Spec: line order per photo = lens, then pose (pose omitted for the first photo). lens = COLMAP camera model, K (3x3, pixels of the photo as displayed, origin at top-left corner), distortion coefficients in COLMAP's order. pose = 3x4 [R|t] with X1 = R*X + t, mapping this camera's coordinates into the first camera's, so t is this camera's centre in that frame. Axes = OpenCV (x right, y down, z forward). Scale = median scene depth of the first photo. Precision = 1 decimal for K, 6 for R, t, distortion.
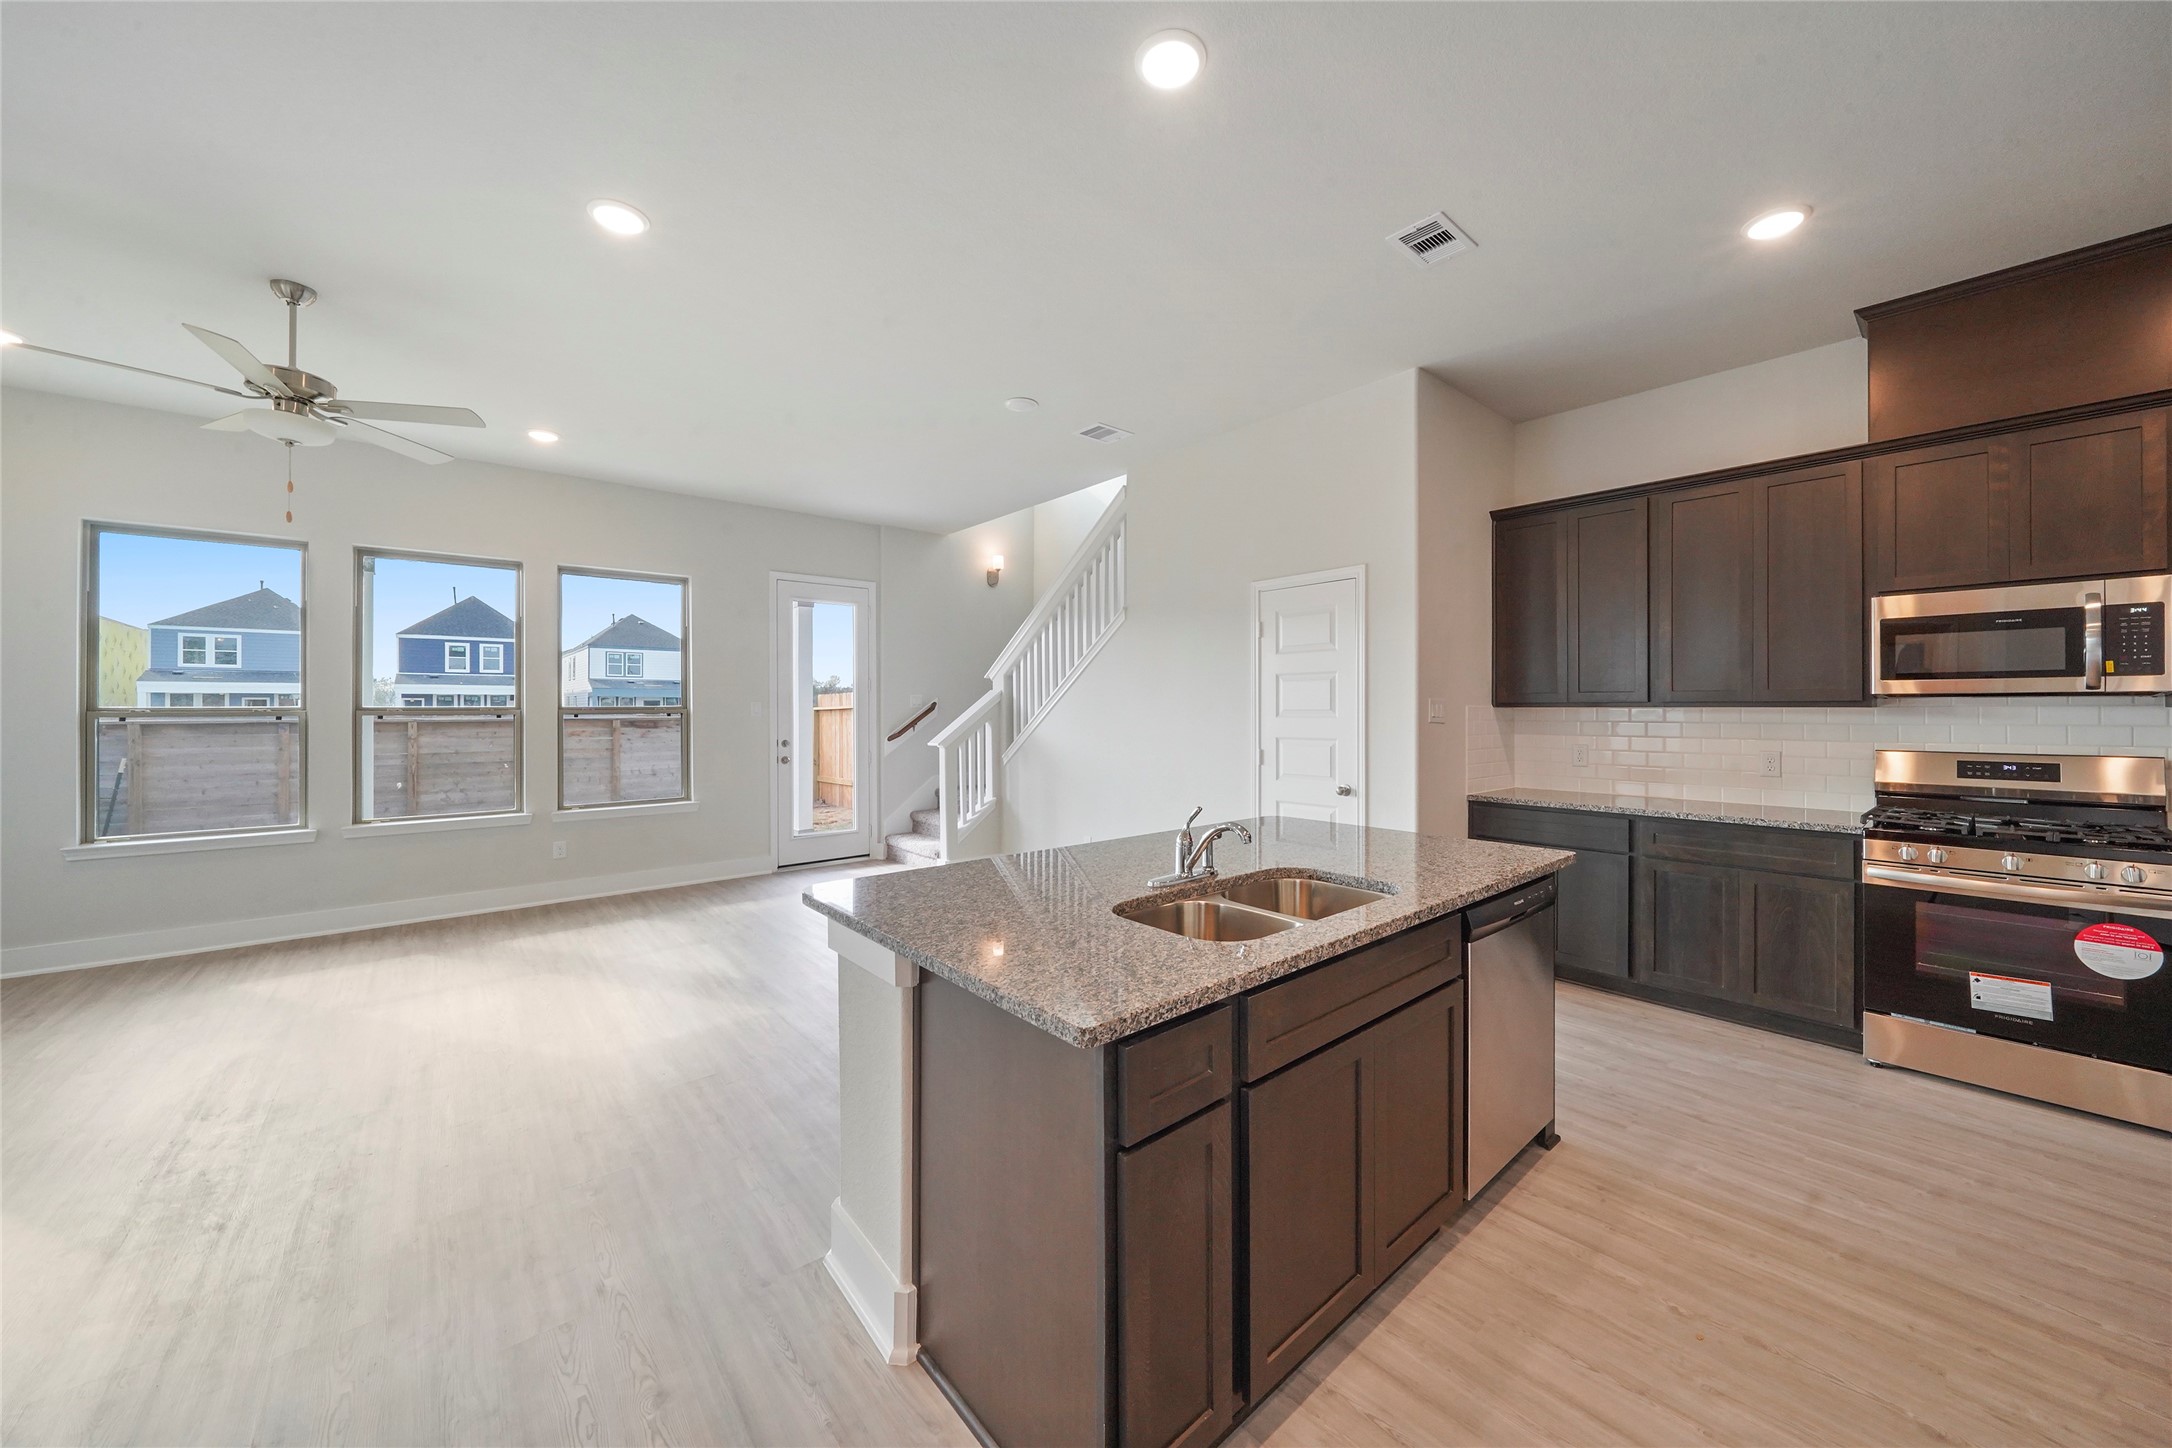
lens RADIAL K [[764.8, 0, 1112.7], [0, 764.8, 702.6], [0, 0, 1]] dist [-0.004203, 0.000172]
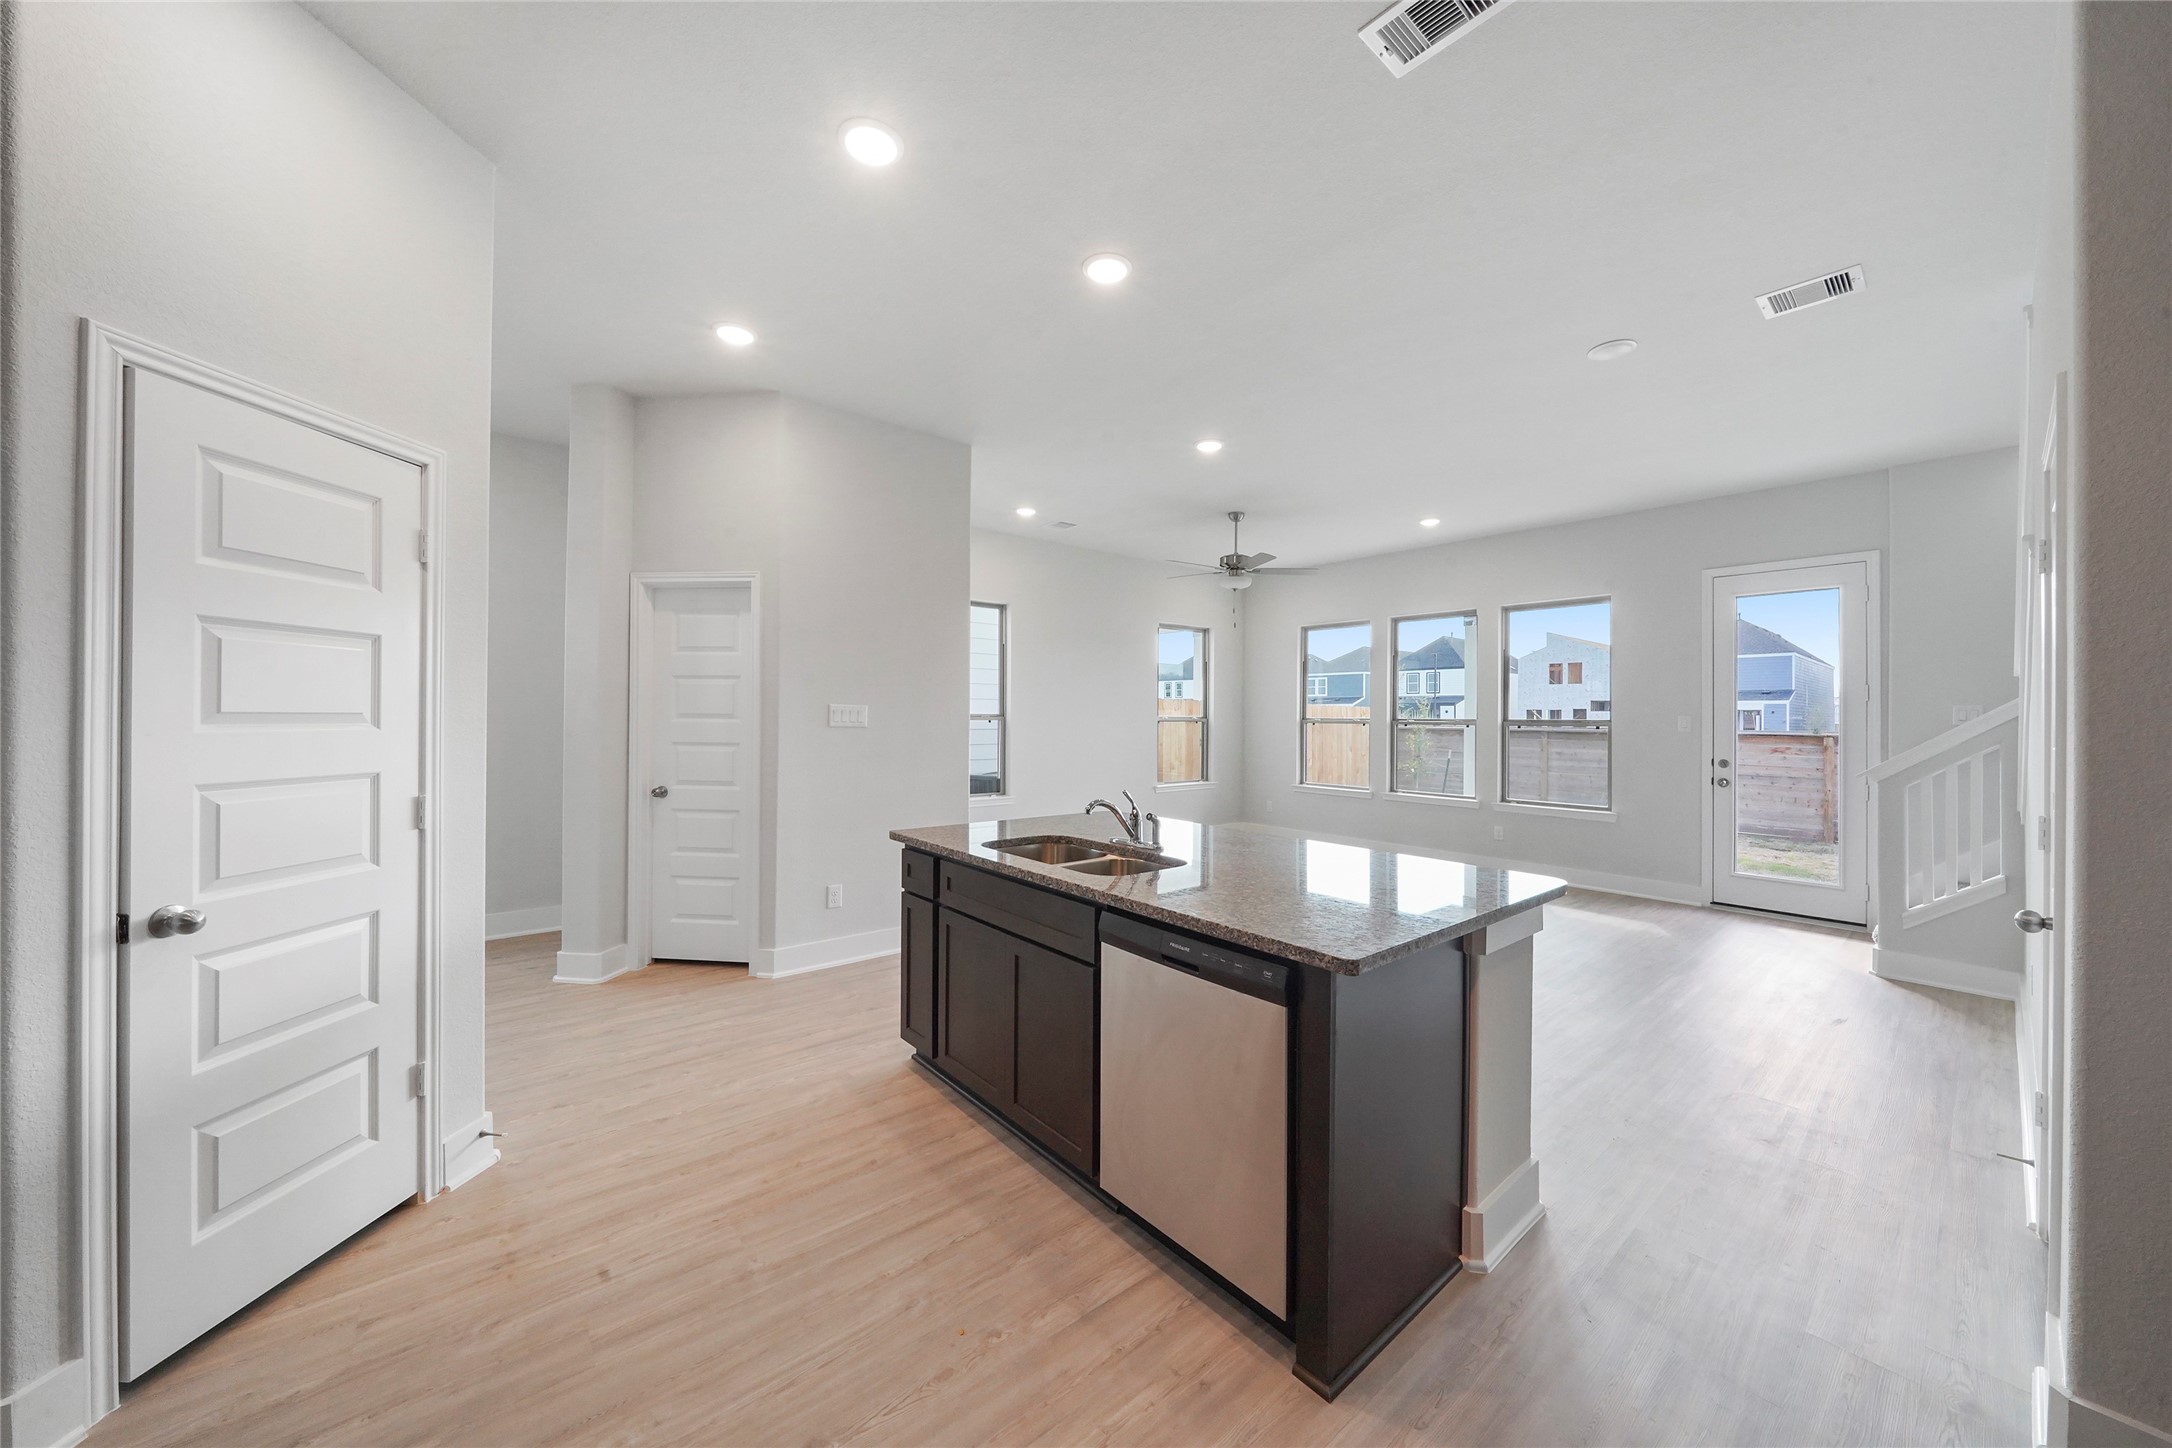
lens RADIAL K [[764.8, 0, 1091.6], [0, 764.8, 714.0], [0, 0, 1]] dist [-0.004203, 0.000172]
pose [[-0.035622, -0.002410, -0.999362, 0.509553], [-0.003624, 0.999991, -0.002282, 0.001965], [0.999359, 0.003540, -0.035630, 0.343698]]
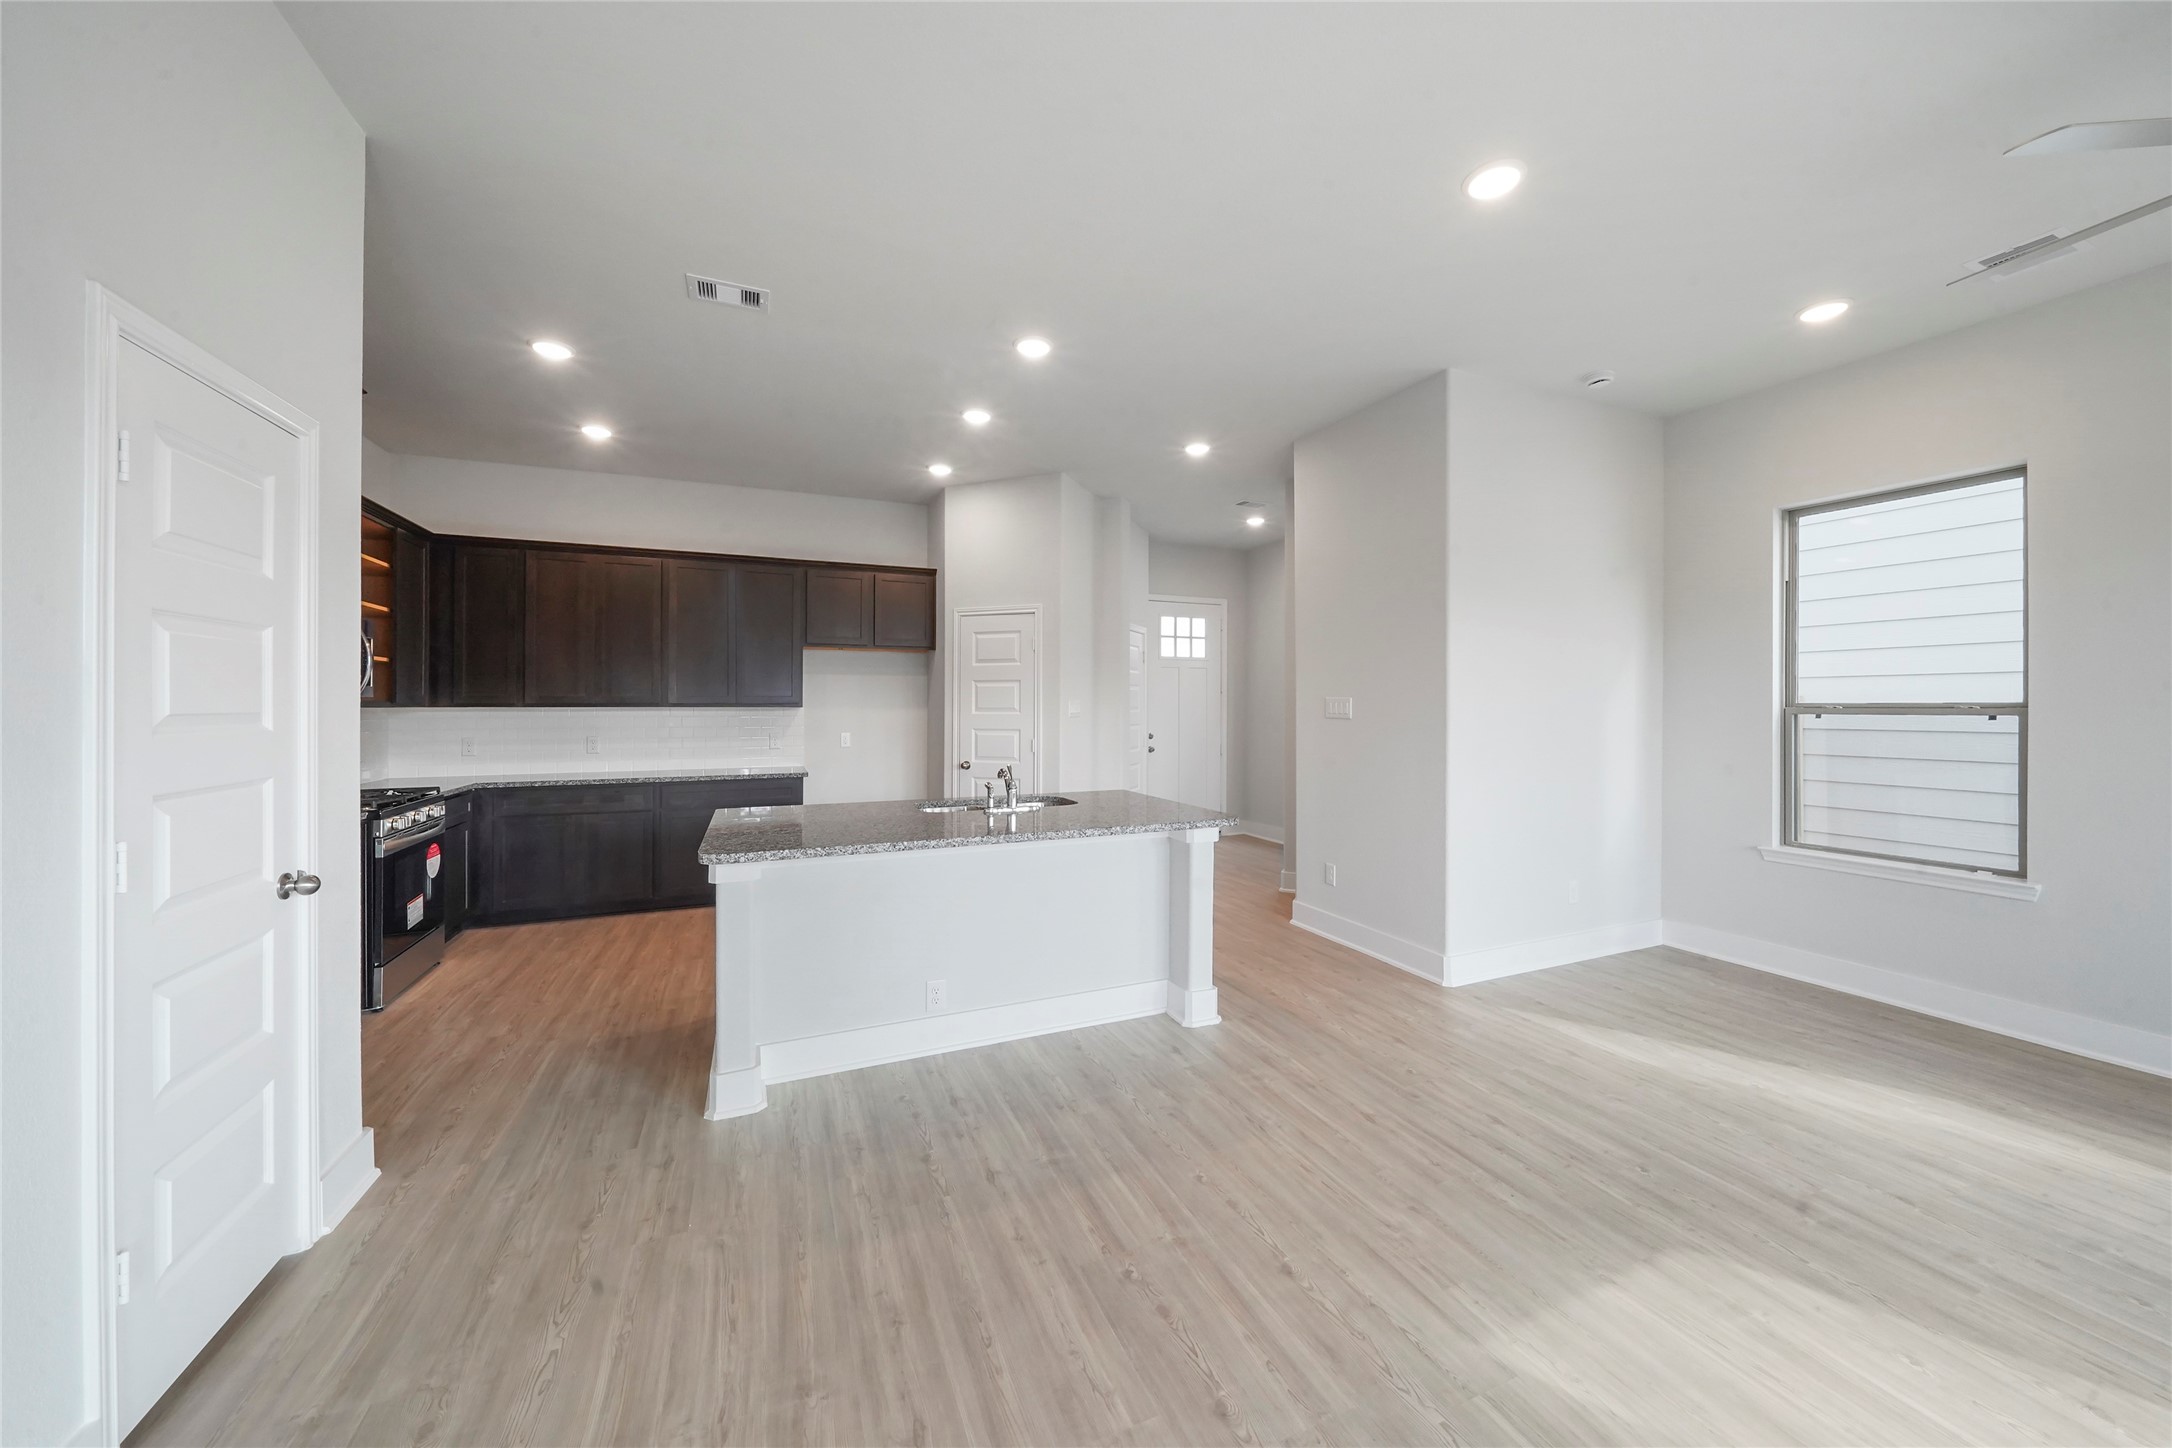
lens RADIAL K [[764.8, 0, 1096.2], [0, 764.8, 706.1], [0, 0, 1]] dist [-0.004203, 0.000172]
pose [[-0.951234, 0.001021, 0.308469, -0.209330], [-0.000716, 0.999985, -0.005517, 0.005912], [-0.308470, -0.005469, -0.951218, 0.891151]]
